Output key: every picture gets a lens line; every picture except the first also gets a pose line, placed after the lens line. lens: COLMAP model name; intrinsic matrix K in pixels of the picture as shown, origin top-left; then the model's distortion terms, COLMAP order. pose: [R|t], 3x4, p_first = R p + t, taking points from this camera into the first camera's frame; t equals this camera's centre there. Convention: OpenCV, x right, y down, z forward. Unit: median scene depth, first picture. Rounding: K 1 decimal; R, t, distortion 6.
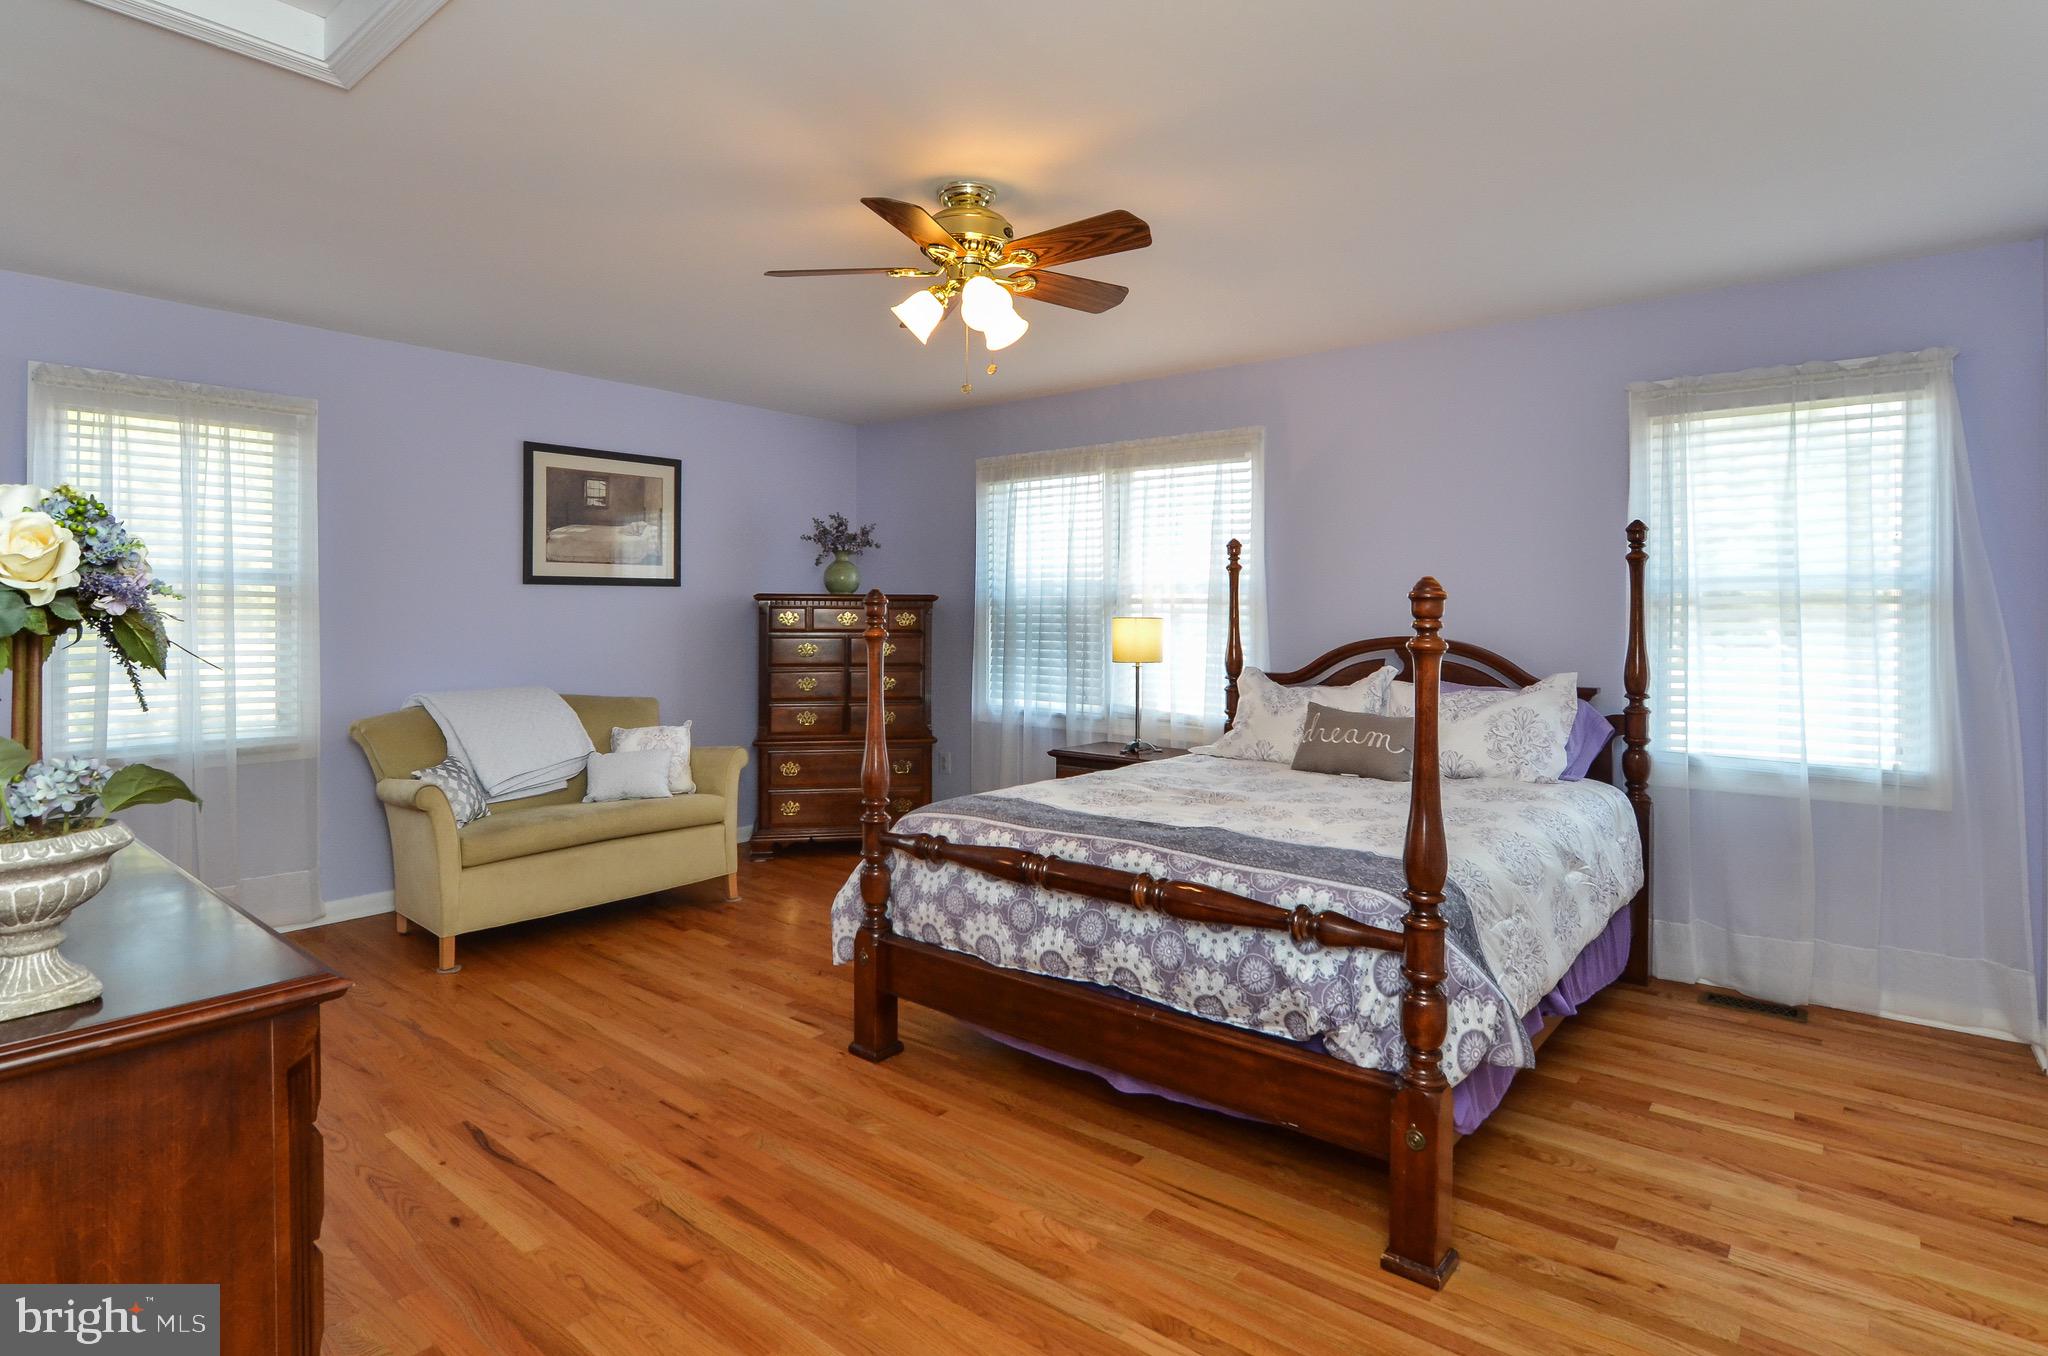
lens RADIAL K [[1084.8, 0, 1009.5], [0, 1084.8, 614.0], [0, 0, 1]] dist [-0.014032, 0.000427]
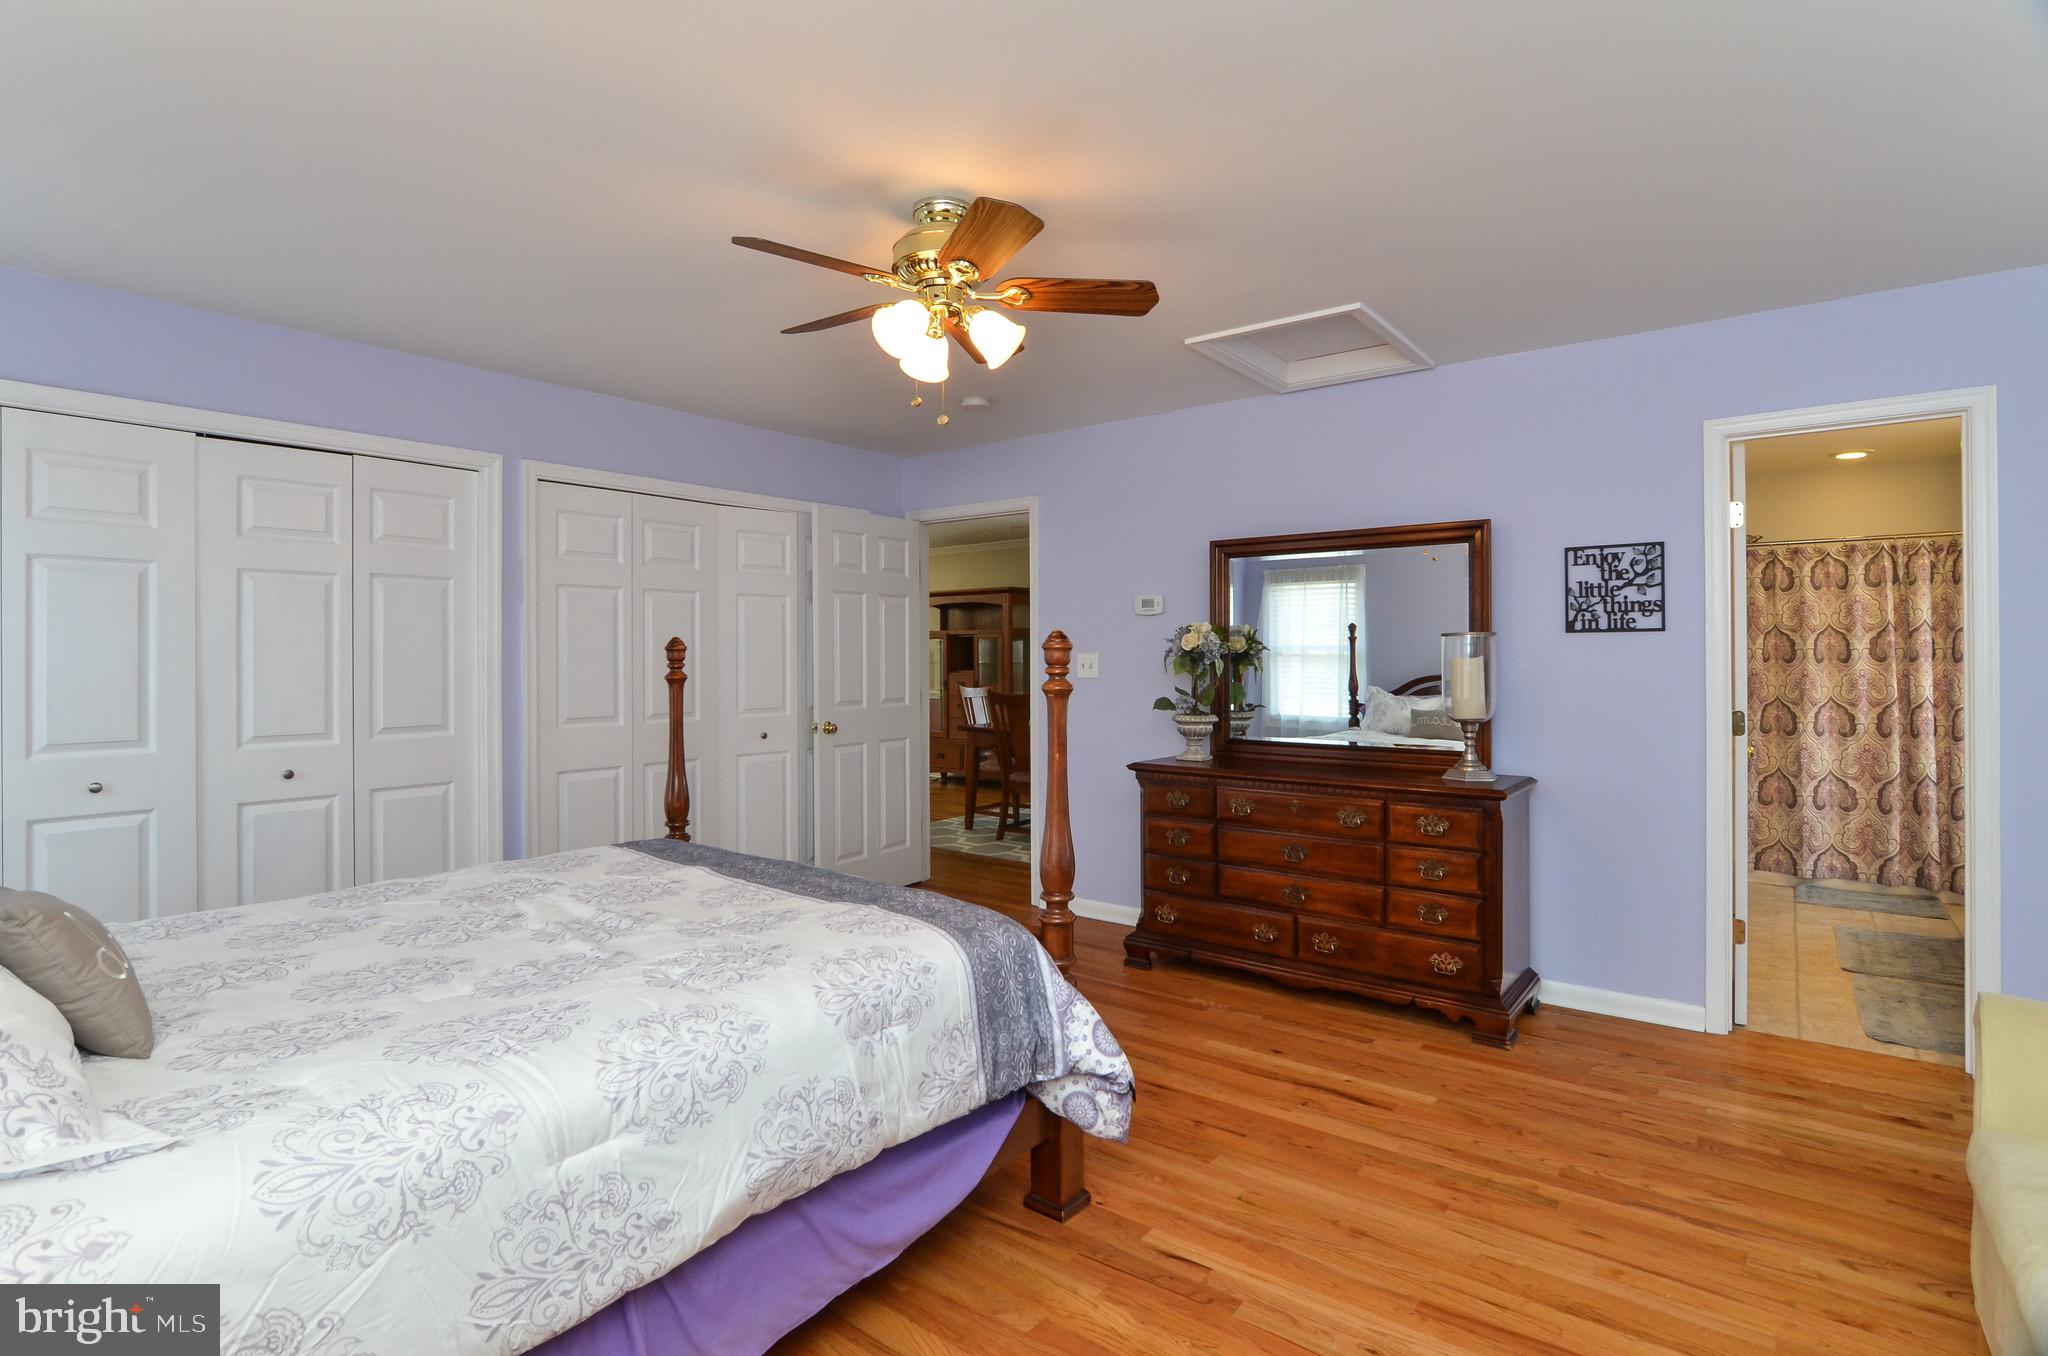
lens RADIAL K [[992.5, 0, 1003.9], [0, 992.5, 650.8], [0, 0, 1]] dist [-0.015291, 0.004347]
pose [[-0.999778, -0.000595, -0.021071, -0.055703], [-0.000570, 0.999999, -0.001186, -0.006113], [0.021072, -0.001174, -0.999777, 1.461519]]
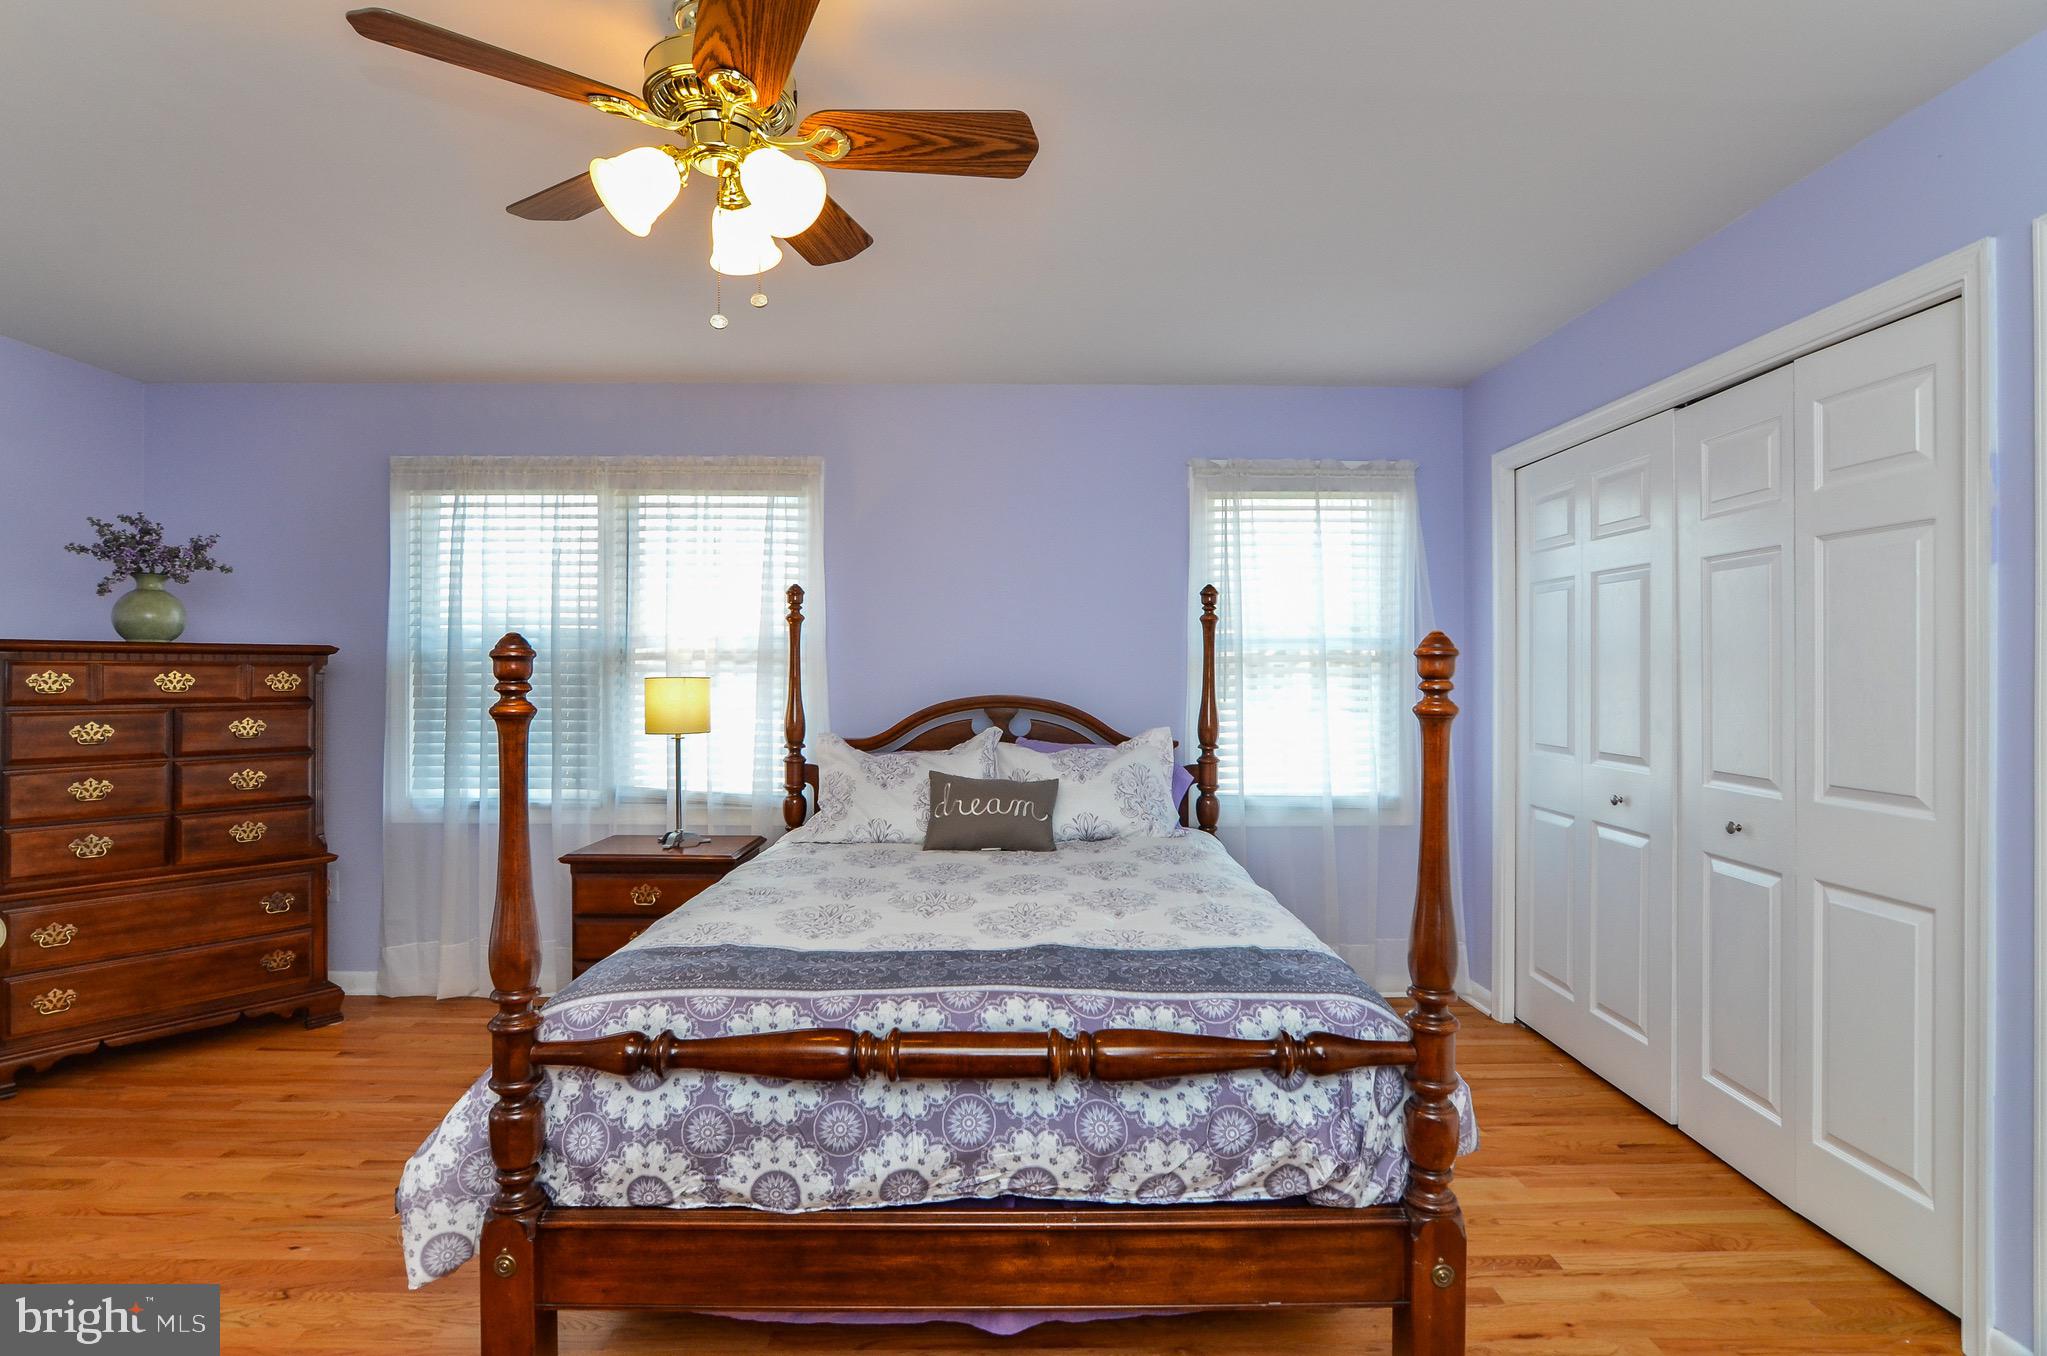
lens RADIAL K [[1030.1, 0, 1038.8], [0, 1030.1, 672.3], [0, 0, 1]] dist [-0.020374, 0.002808]
pose [[0.755042, -0.004786, 0.655658, -0.229622], [0.002690, 0.999988, 0.004201, -0.003615], [-0.655670, -0.001408, 0.755046, 0.329558]]
